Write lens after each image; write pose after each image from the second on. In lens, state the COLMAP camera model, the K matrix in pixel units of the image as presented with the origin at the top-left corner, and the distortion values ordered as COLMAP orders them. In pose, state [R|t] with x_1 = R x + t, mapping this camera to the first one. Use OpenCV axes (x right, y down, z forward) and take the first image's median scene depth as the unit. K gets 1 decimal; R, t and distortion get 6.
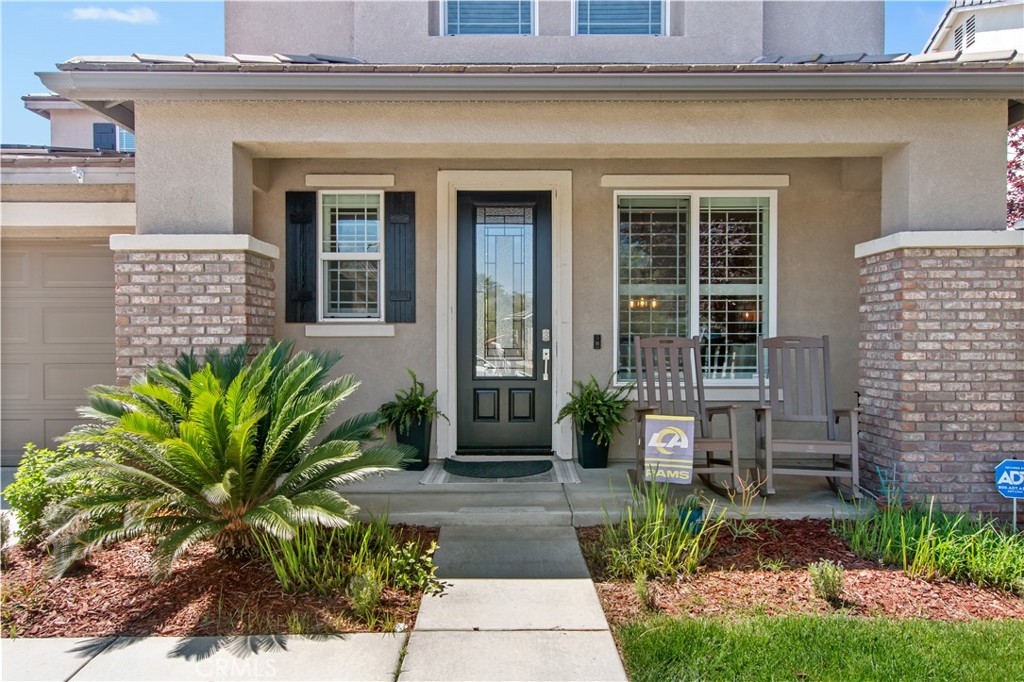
lens RADIAL K [[659.9, 0, 512.0], [0, 659.9, 341.0], [0, 0, 1]] dist [0.019256, -0.000067]
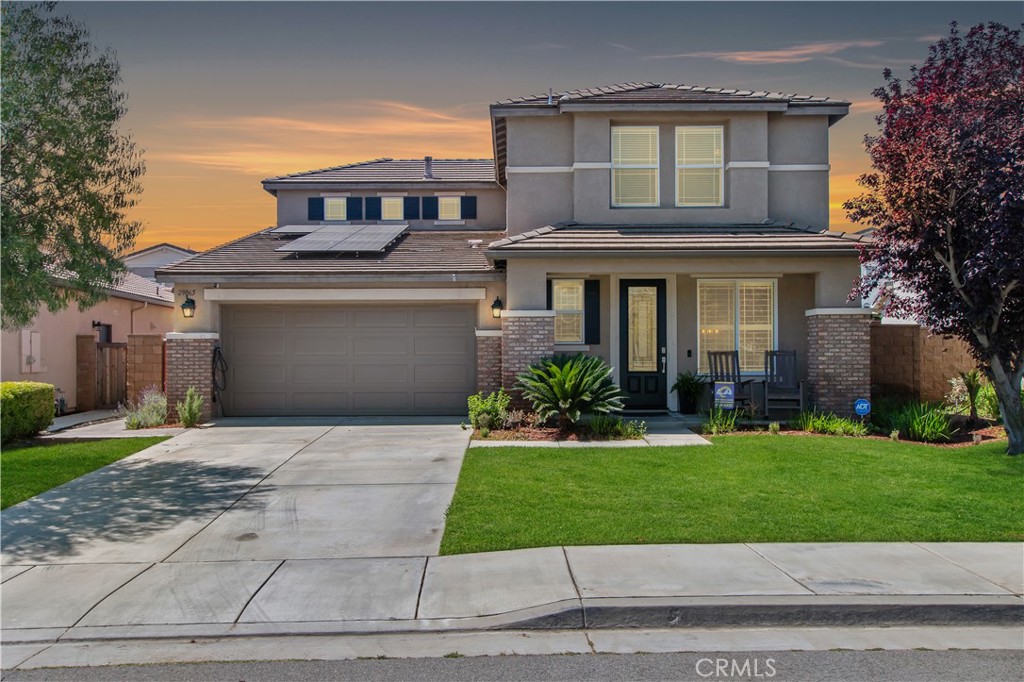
lens RADIAL K [[875.3, 0, 512.0], [0, 875.3, 341.0], [0, 0, 1]] dist [0.000096, 0.000478]
pose [[0.999905, -0.002250, -0.013564, -0.502087], [0.001983, 0.999806, -0.019609, 0.019438], [0.013605, 0.019580, 0.999716, -2.243205]]
